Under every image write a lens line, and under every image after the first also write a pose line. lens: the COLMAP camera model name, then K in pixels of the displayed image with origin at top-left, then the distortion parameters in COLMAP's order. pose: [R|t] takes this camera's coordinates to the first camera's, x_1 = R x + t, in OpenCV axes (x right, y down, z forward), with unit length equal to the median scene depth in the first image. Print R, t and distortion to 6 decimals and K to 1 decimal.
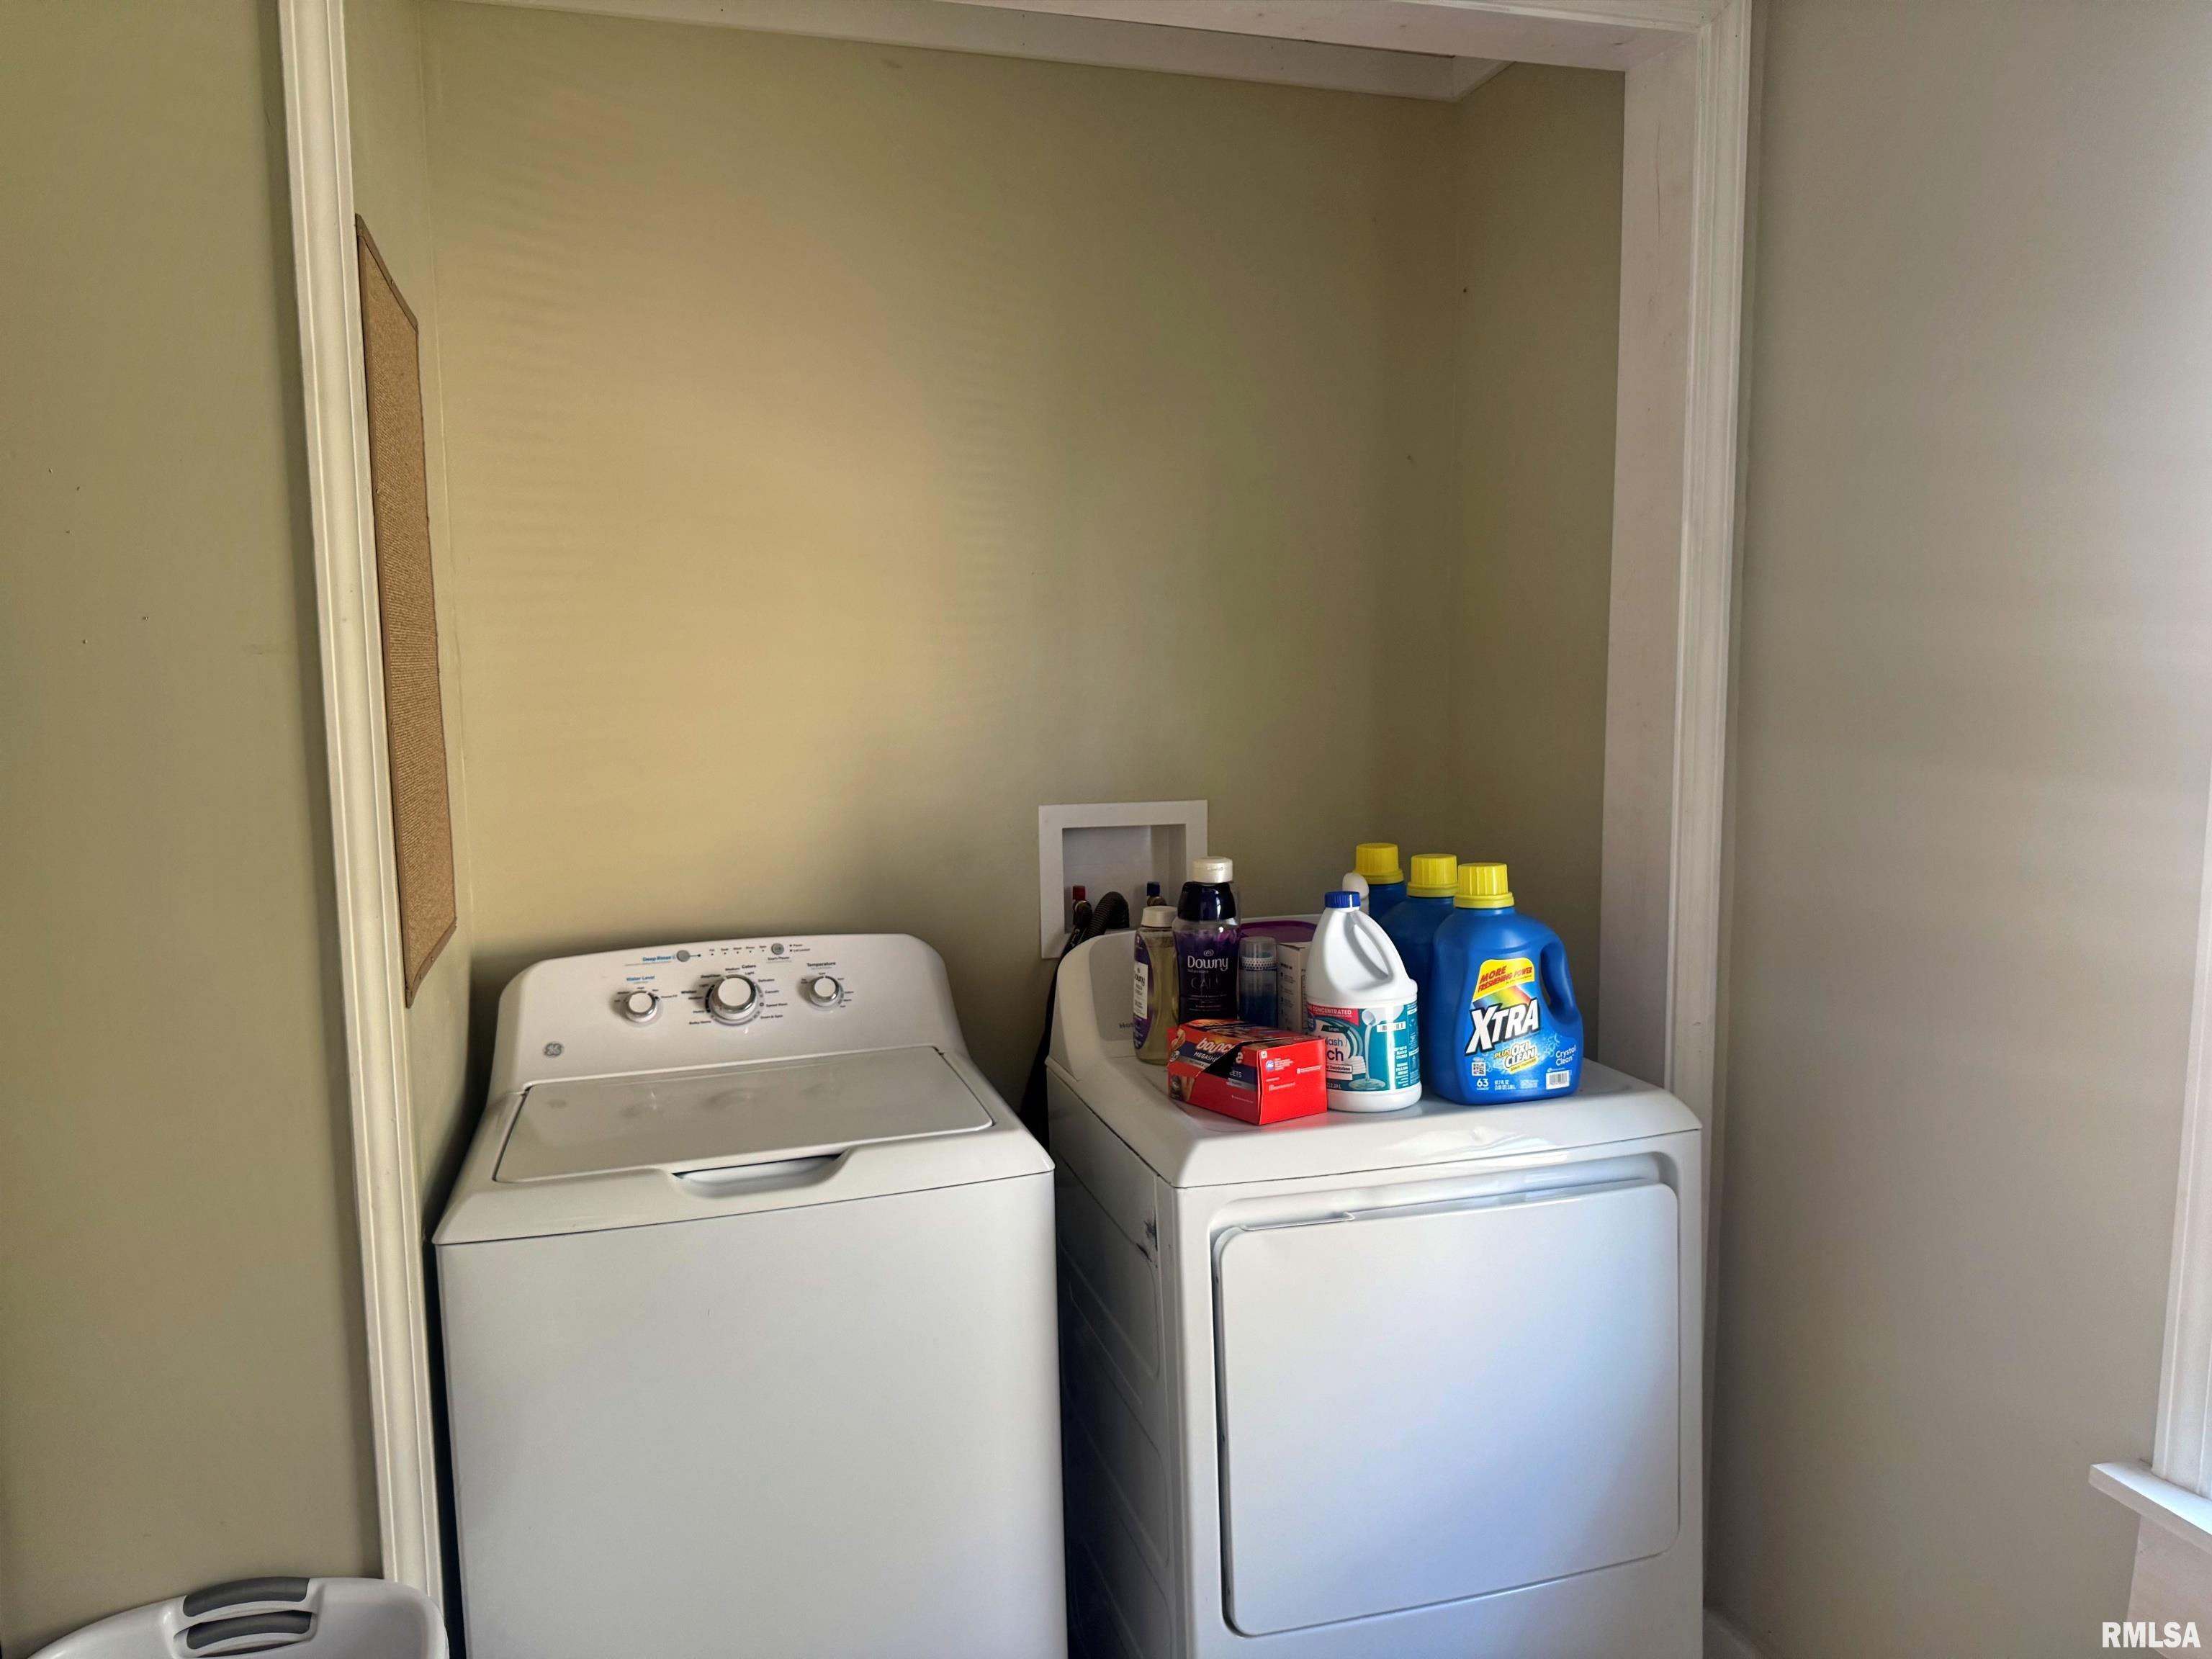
lens RADIAL K [[1533.7, 0, 1112.0], [0, 1533.7, 830.9], [0, 0, 1]] dist [0.144211, -0.197932]
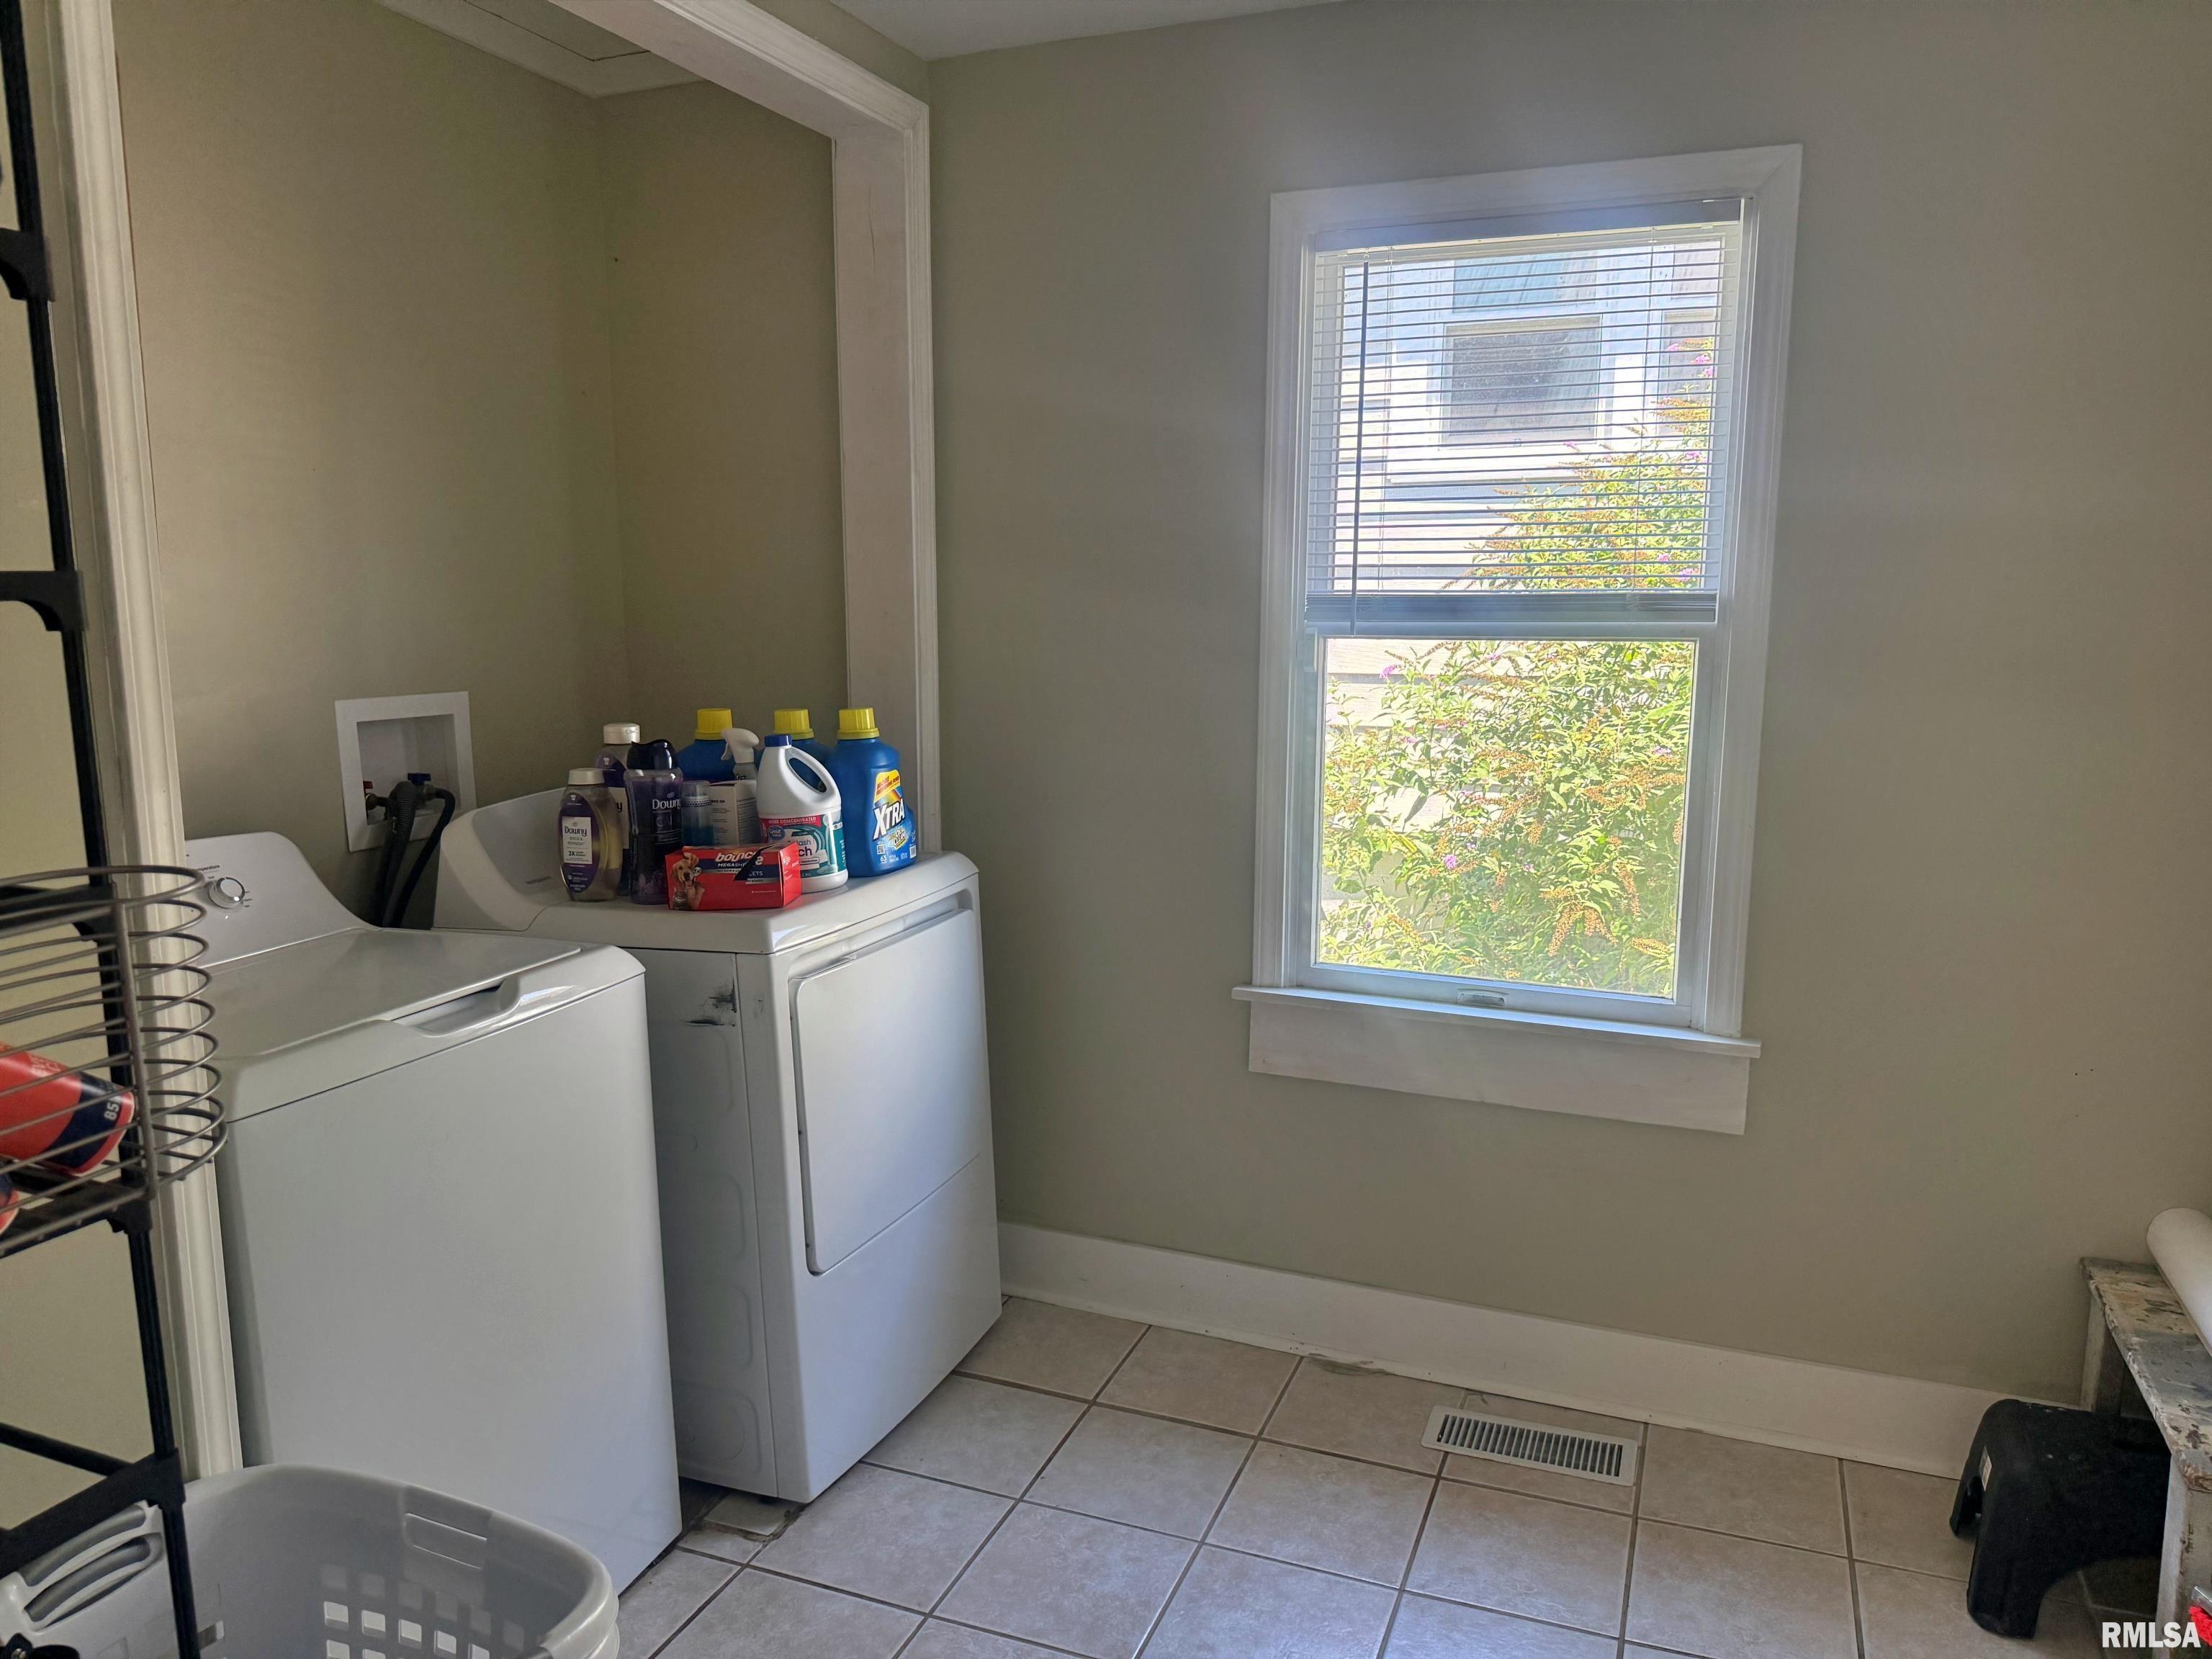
lens RADIAL K [[1557.4, 0, 1102.6], [0, 1557.4, 824.5], [0, 0, 1]] dist [0.006818, 0.005462]
pose [[0.618822, -0.107113, 0.778194, -0.750329], [0.081555, 0.994067, 0.071973, 0.043835], [-0.781286, 0.018927, 0.623886, -0.057470]]
